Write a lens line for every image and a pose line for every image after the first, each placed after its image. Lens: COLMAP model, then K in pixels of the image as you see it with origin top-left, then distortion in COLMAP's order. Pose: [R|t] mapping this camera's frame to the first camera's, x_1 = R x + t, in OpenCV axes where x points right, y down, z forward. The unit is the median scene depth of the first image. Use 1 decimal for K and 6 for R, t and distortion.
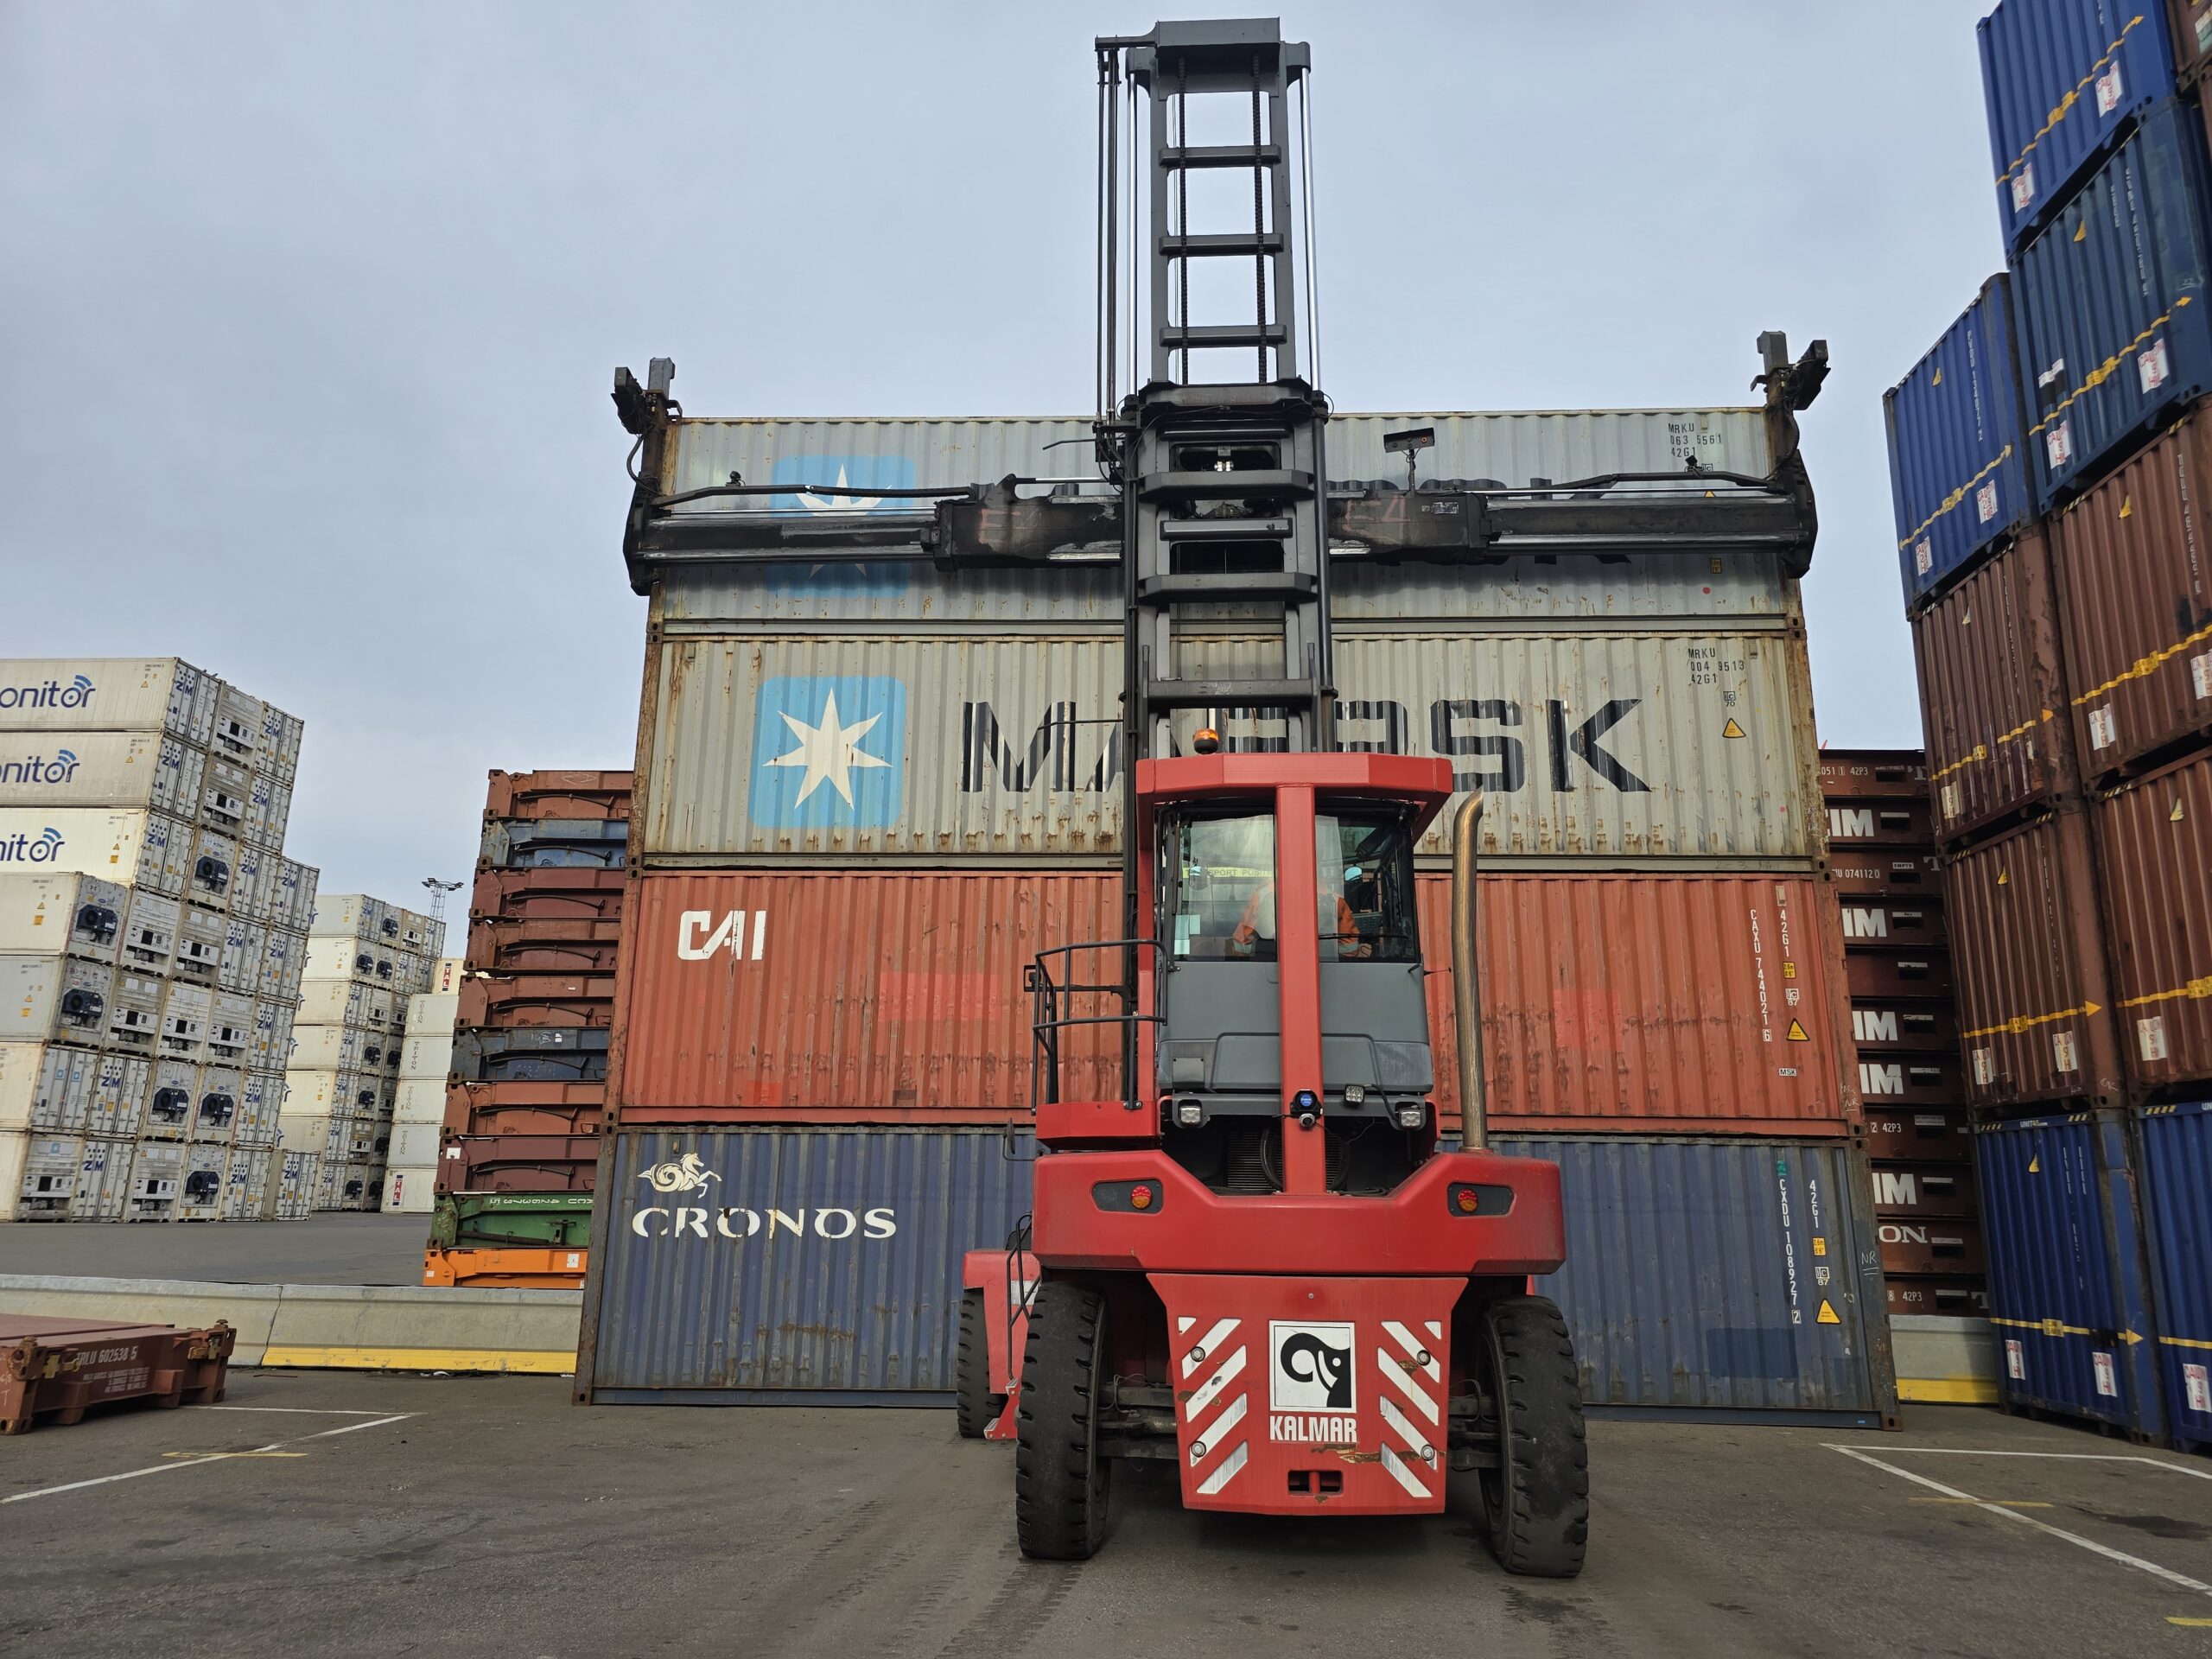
lens RADIAL K [[1437.9, 0, 1106.0], [0, 1437.9, 829.5], [0, 0, 1]] dist [0.058011, -0.059312]
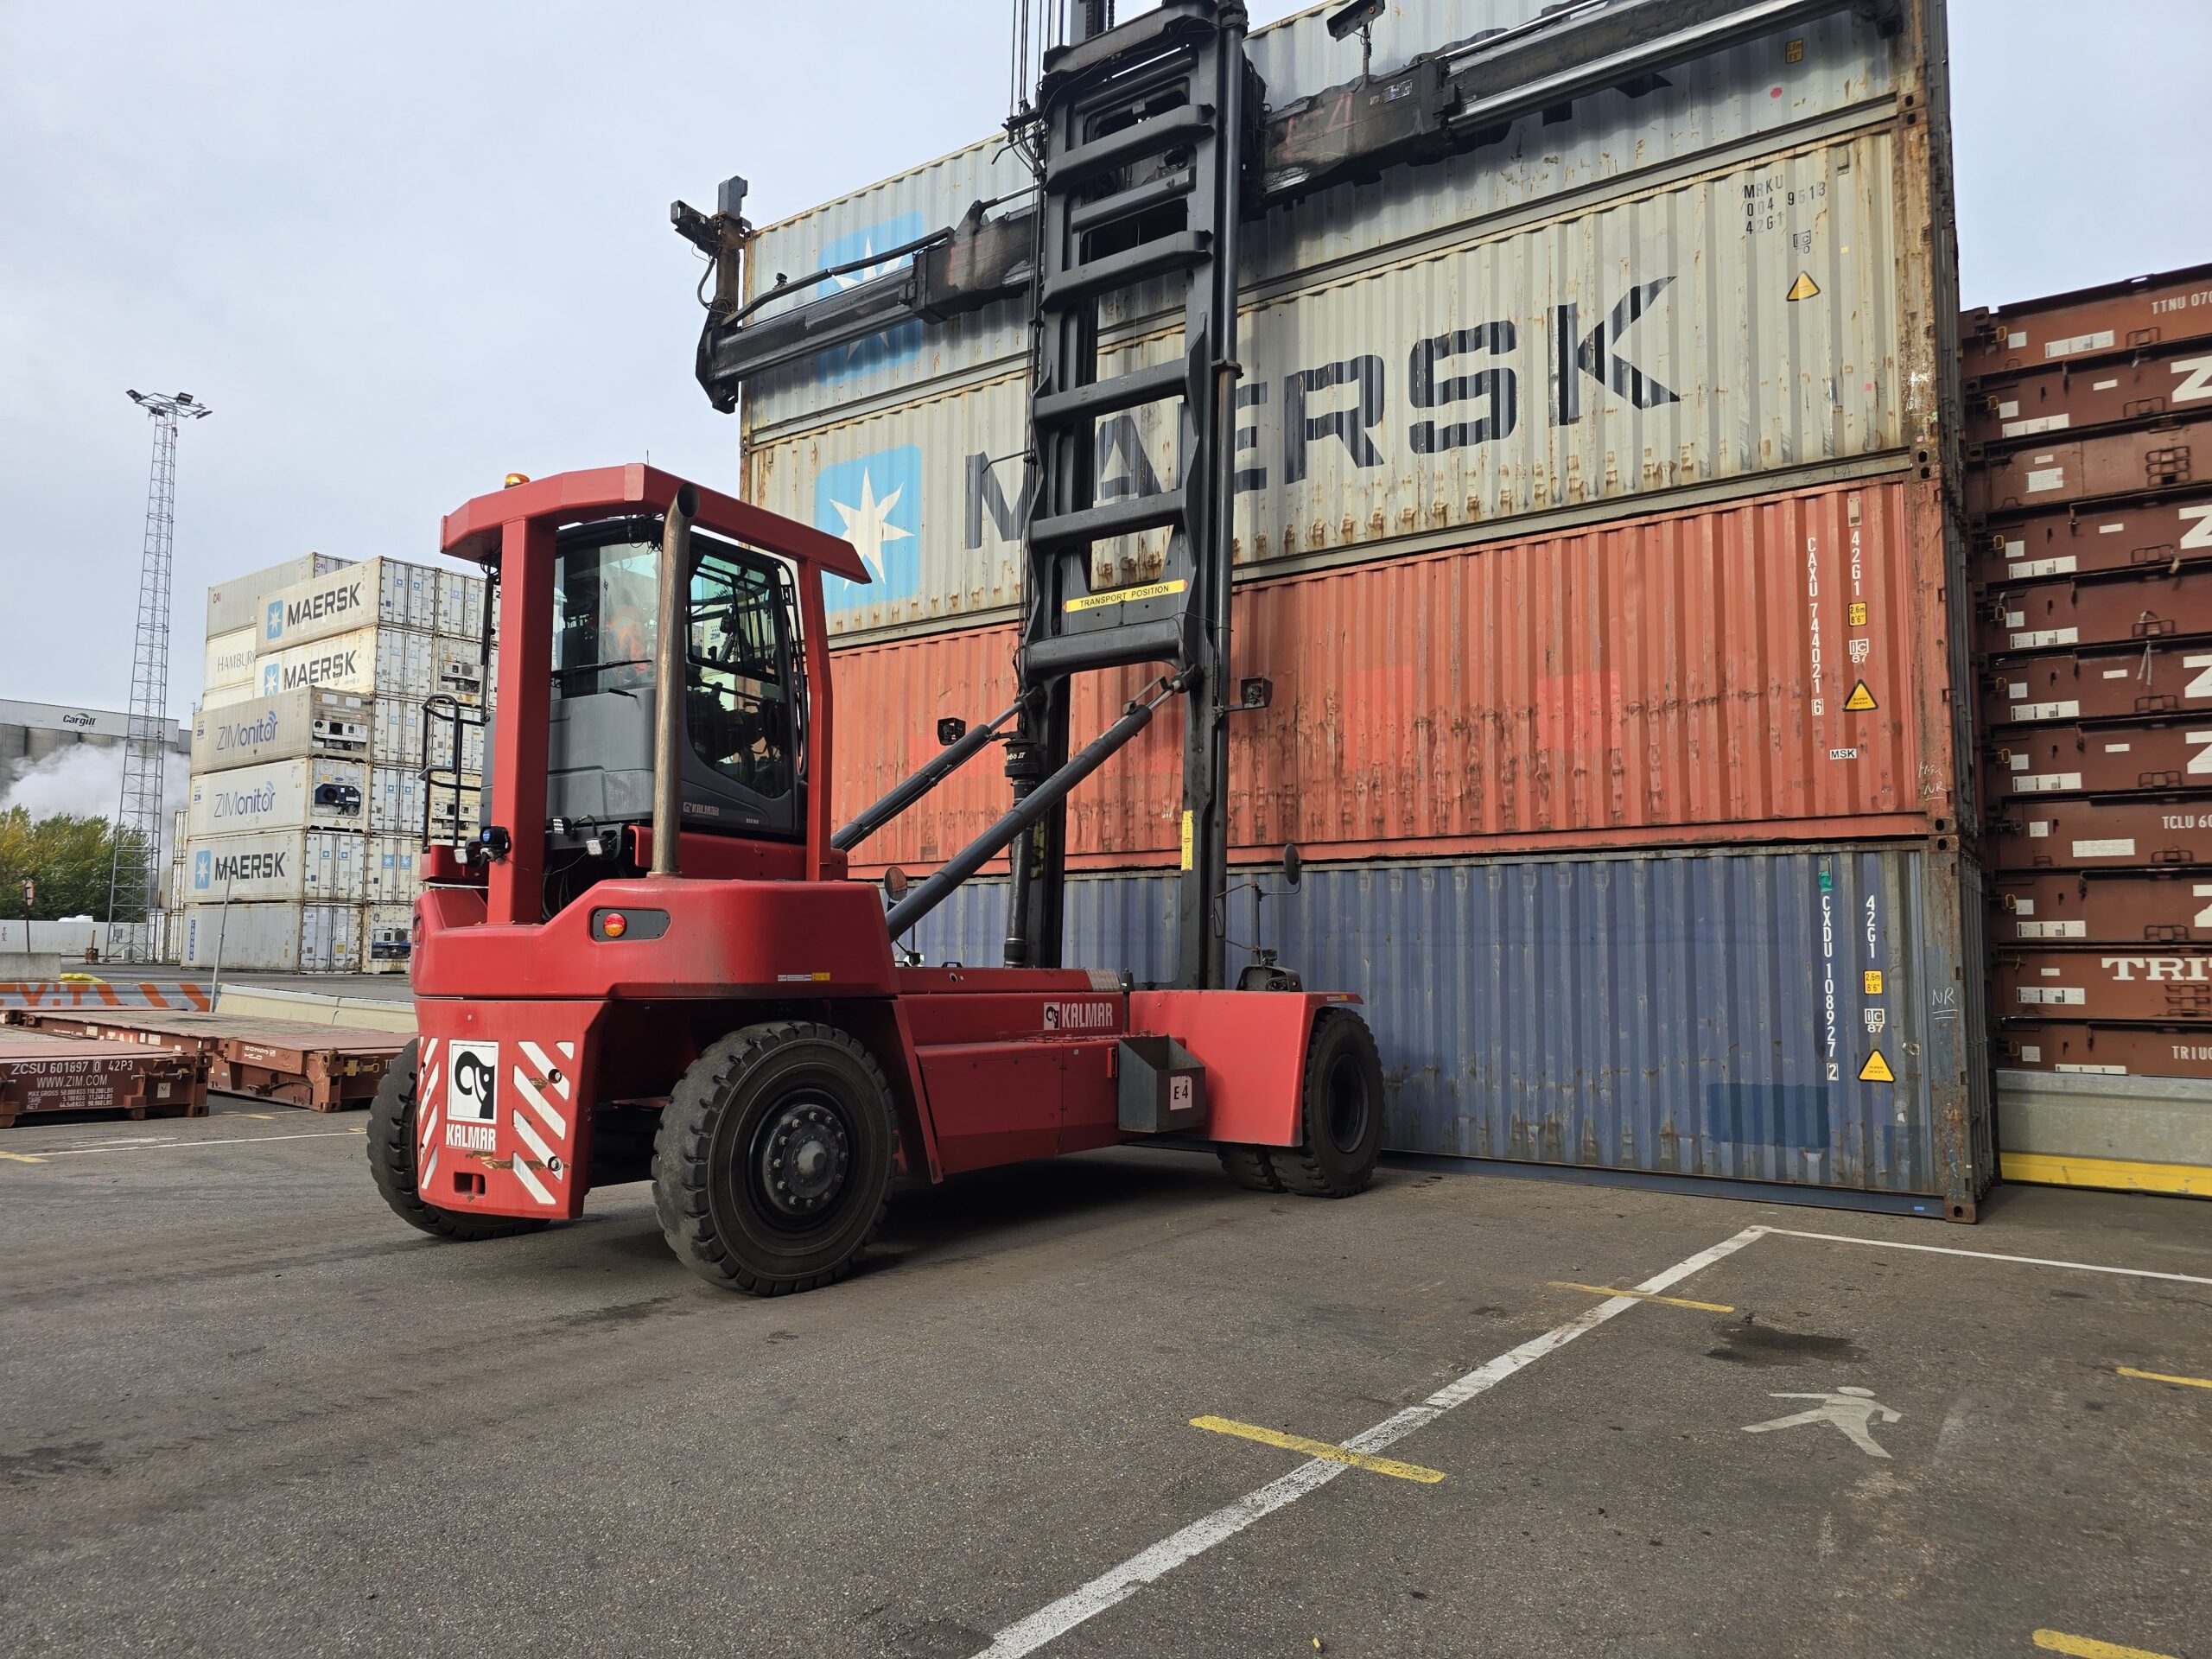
lens RADIAL K [[1456.1, 0, 1106.0], [0, 1456.1, 829.5], [0, 0, 1]] dist [0.059617, -0.059948]
pose [[0.850639, -0.060740, -0.522230, 0.521409], [0.143193, 0.982519, 0.118966, 0.060455], [0.505875, -0.175977, 0.844466, 0.169292]]
